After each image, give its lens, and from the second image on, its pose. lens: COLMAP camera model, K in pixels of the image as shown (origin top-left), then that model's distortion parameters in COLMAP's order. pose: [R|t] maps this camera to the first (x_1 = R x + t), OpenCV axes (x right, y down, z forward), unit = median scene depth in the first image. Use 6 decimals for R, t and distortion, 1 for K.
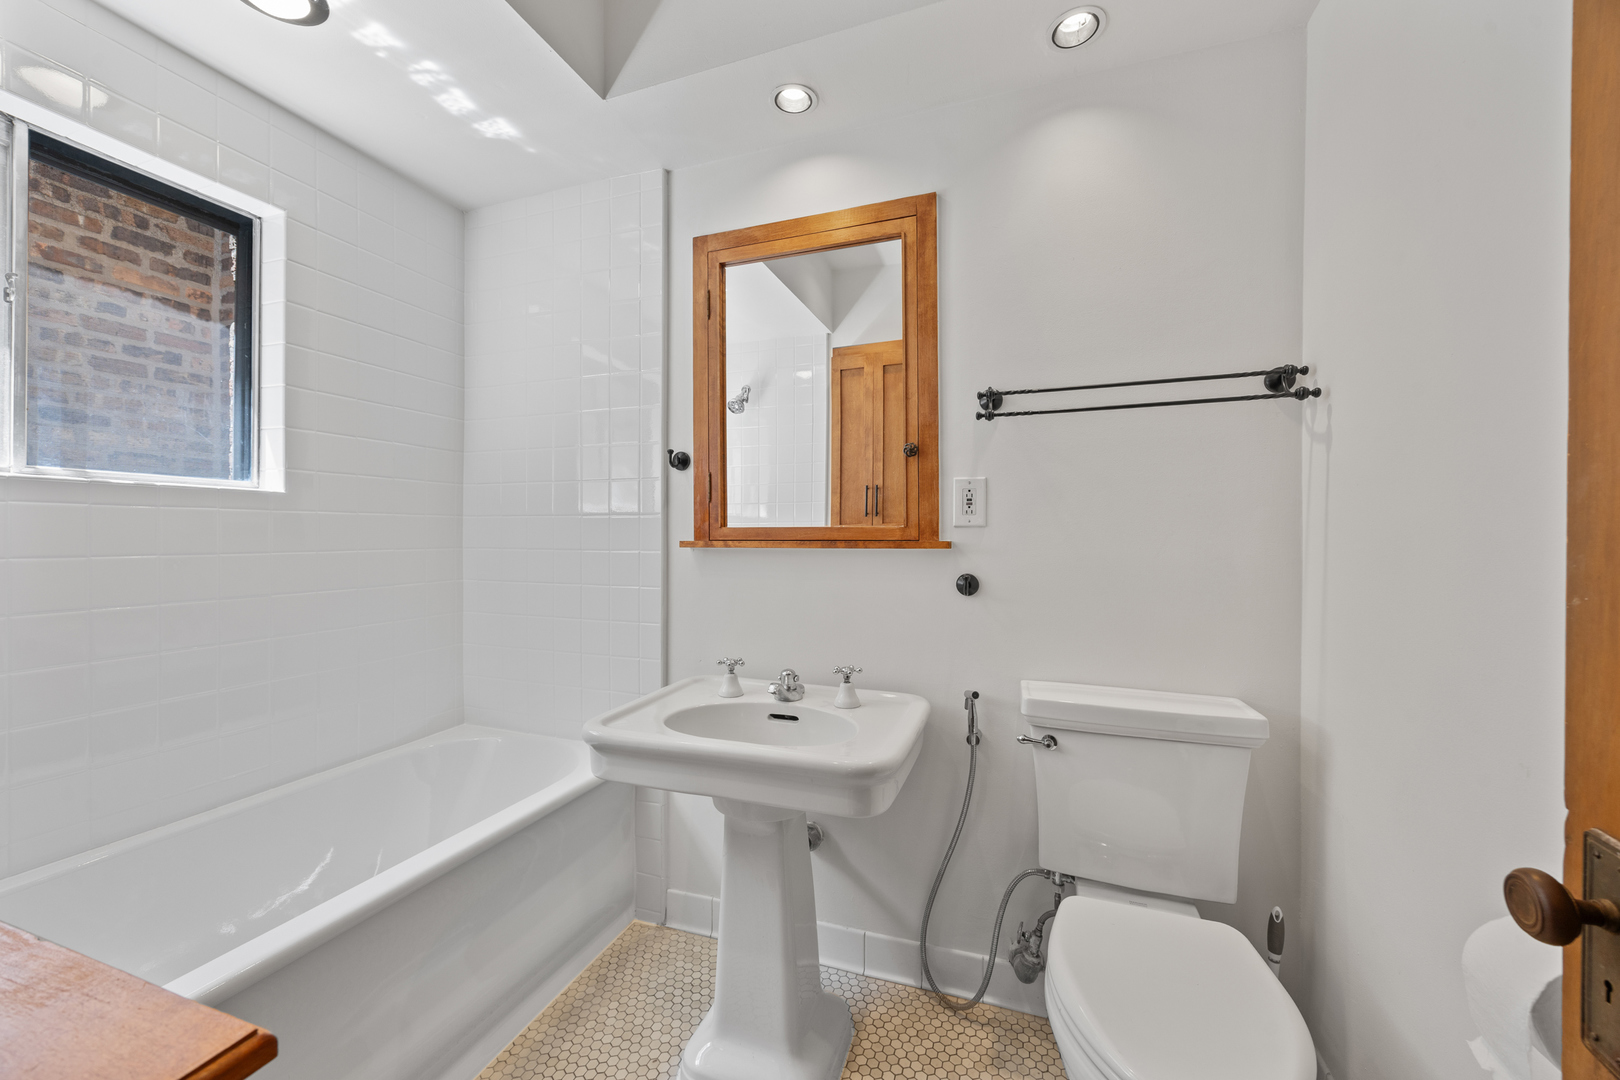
lens RADIAL K [[639.8, 0, 806.0], [0, 639.8, 539.2], [0, 0, 1]] dist [0.001000, 0.000126]
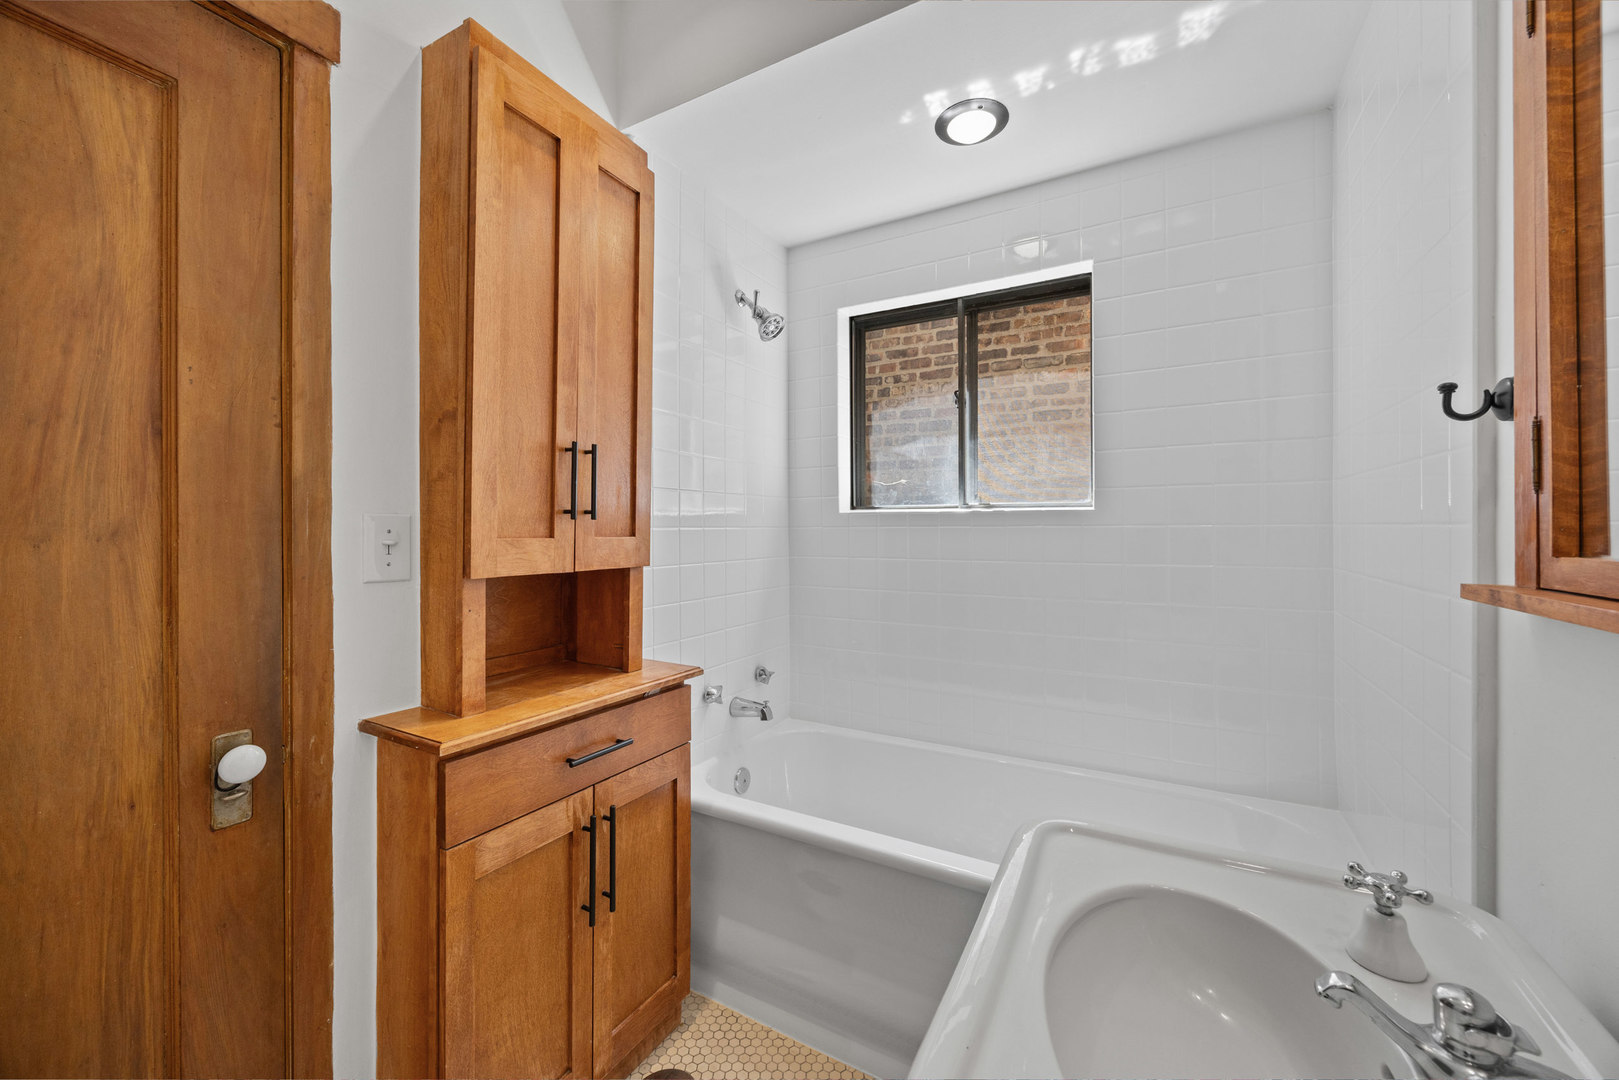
lens RADIAL K [[620.8, 0, 809.8], [0, 620.8, 531.8], [0, 0, 1]] dist [0.000245, 0.000017]
pose [[-0.162867, 0.001461, -0.986647, 0.358156], [0.002016, 0.999997, 0.001148, -0.039847], [0.986646, -0.001803, -0.162870, 0.725733]]
